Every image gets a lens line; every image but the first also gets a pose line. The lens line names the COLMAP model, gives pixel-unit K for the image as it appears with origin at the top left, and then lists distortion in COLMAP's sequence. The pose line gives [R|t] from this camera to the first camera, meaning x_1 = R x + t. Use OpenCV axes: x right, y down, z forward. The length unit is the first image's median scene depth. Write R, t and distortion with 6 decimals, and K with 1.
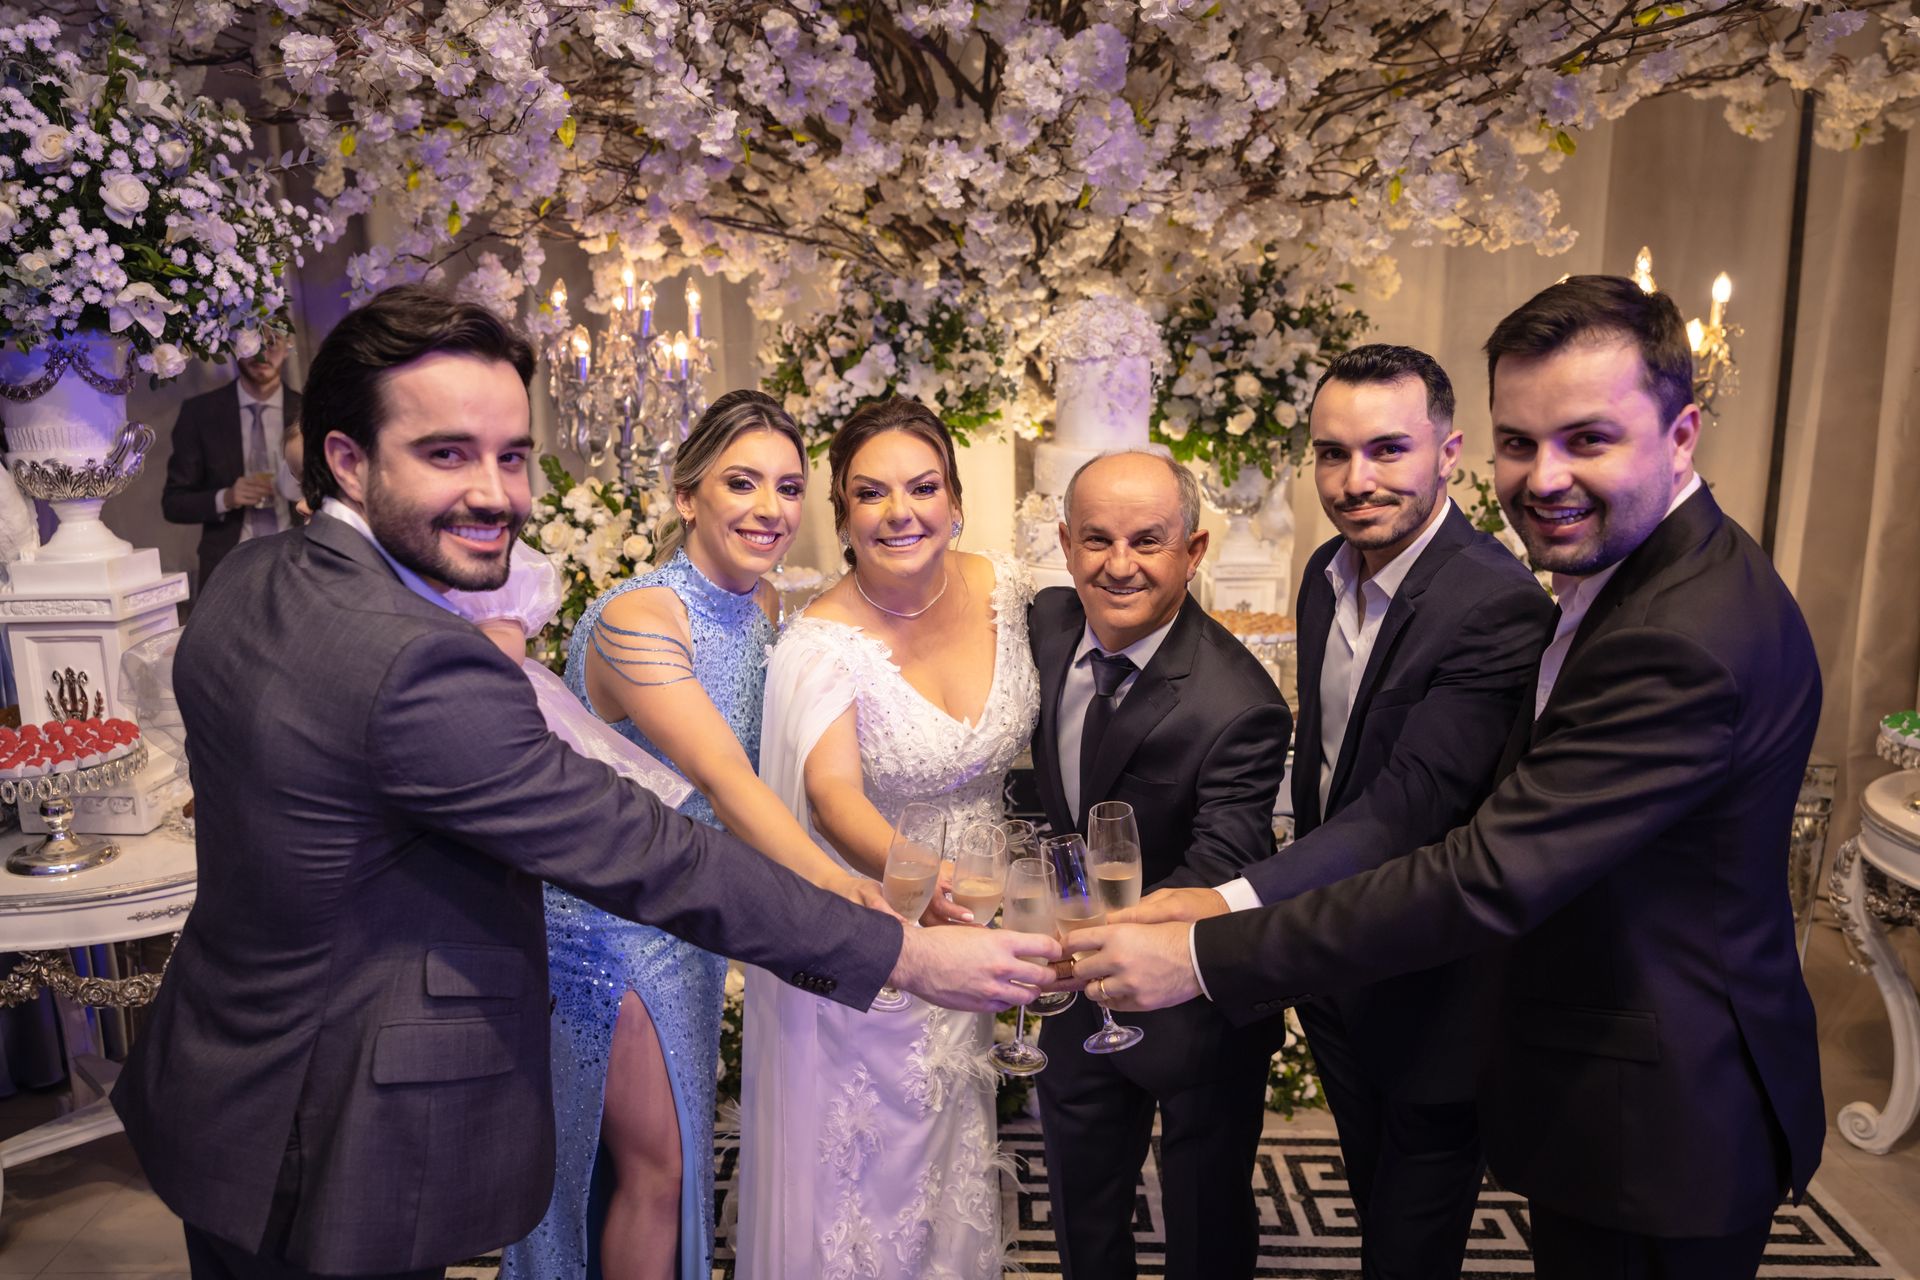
lens RADIAL K [[1548.6, 0, 904.4], [0, 1548.6, 673.6], [0, 0, 1]] dist [0.006223, 0.004313]
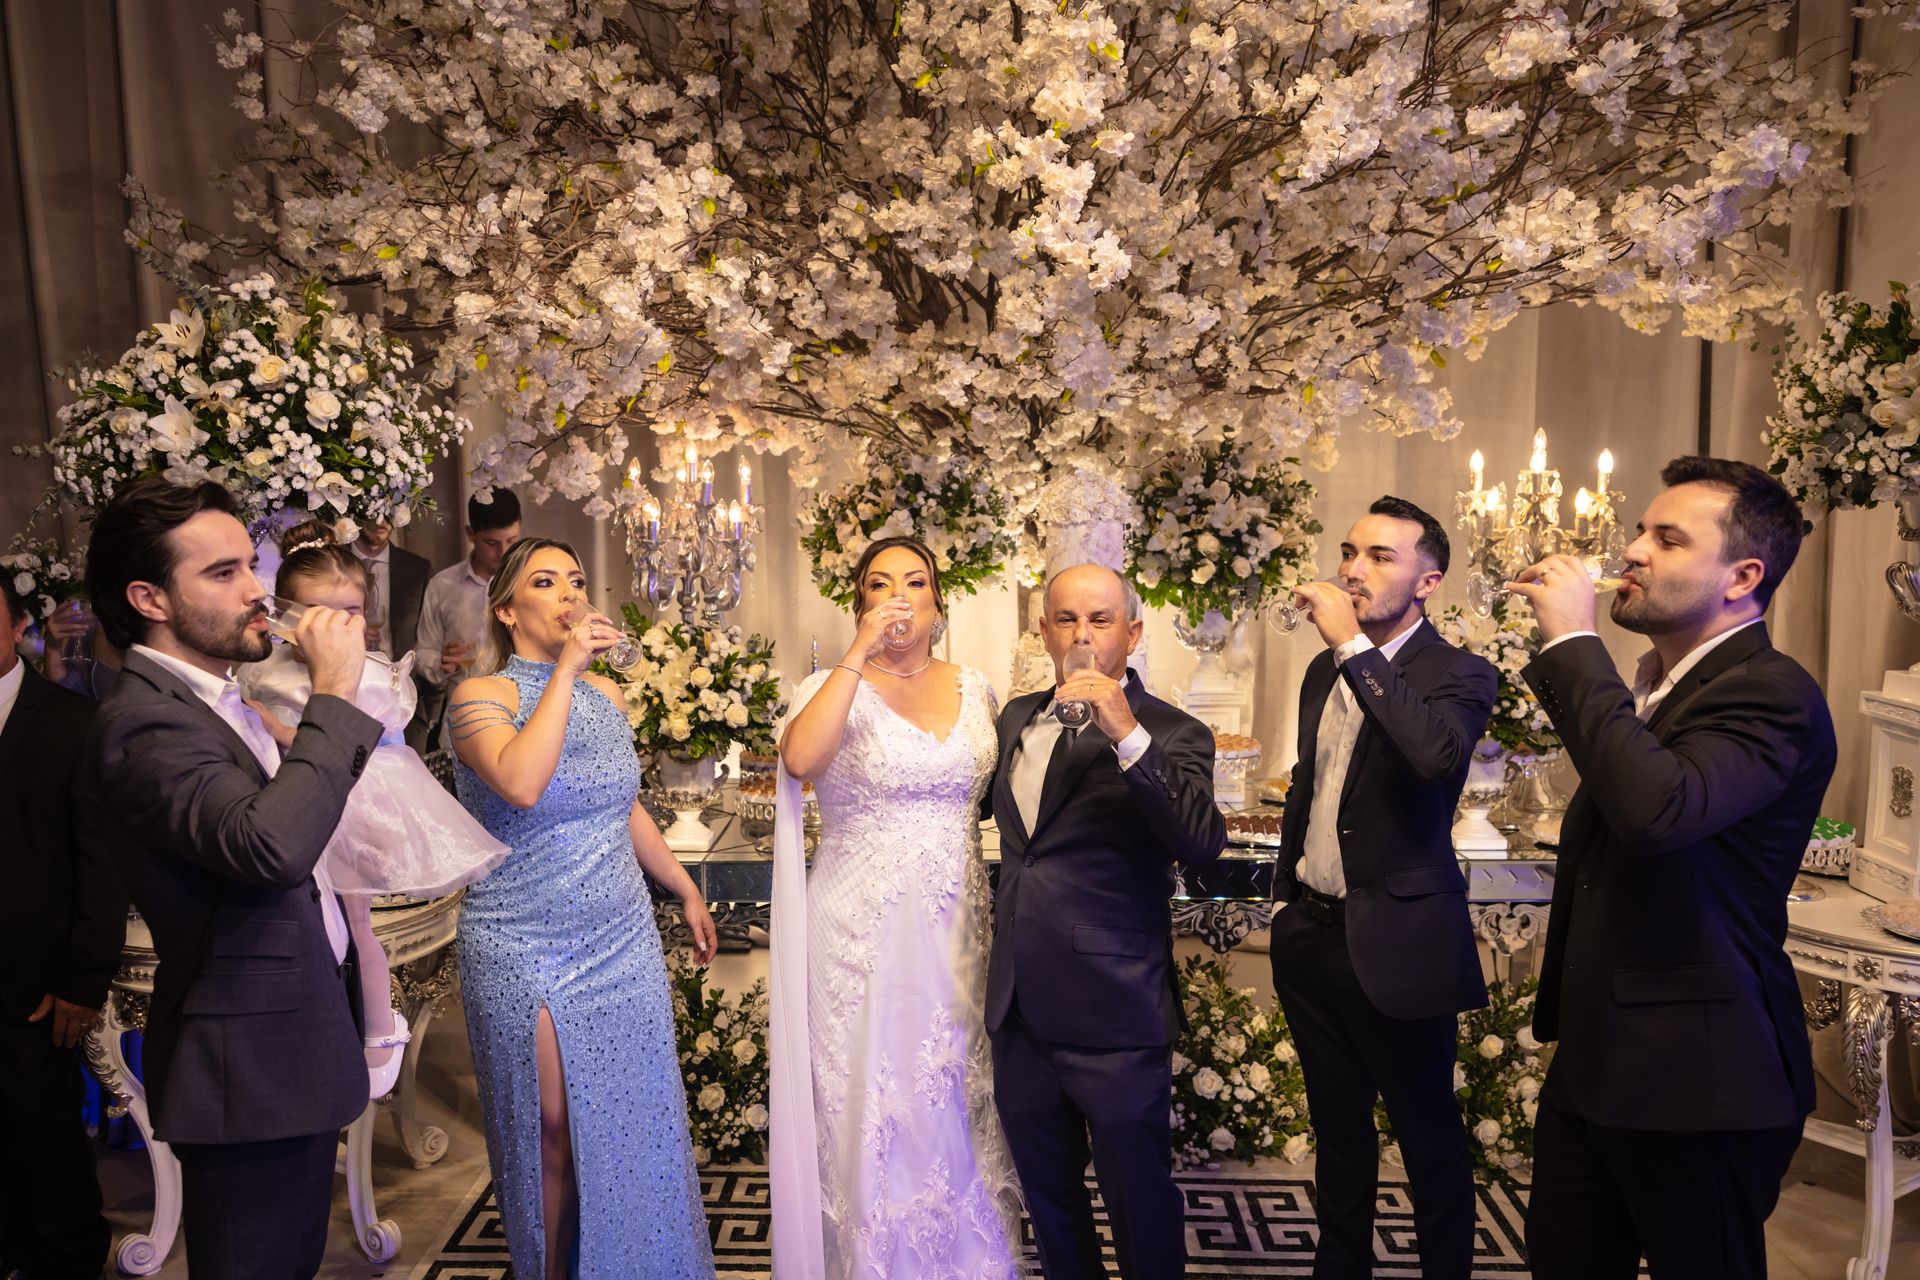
lens RADIAL K [[1554.6, 0, 890.5], [0, 1554.6, 669.4], [0, 0, 1]] dist [0.010069, 0.004810]
pose [[0.999730, -0.001188, -0.023200, 0.004709], [-0.001018, 0.995492, -0.094838, 0.028310], [0.023209, 0.094836, 0.995222, -0.215444]]
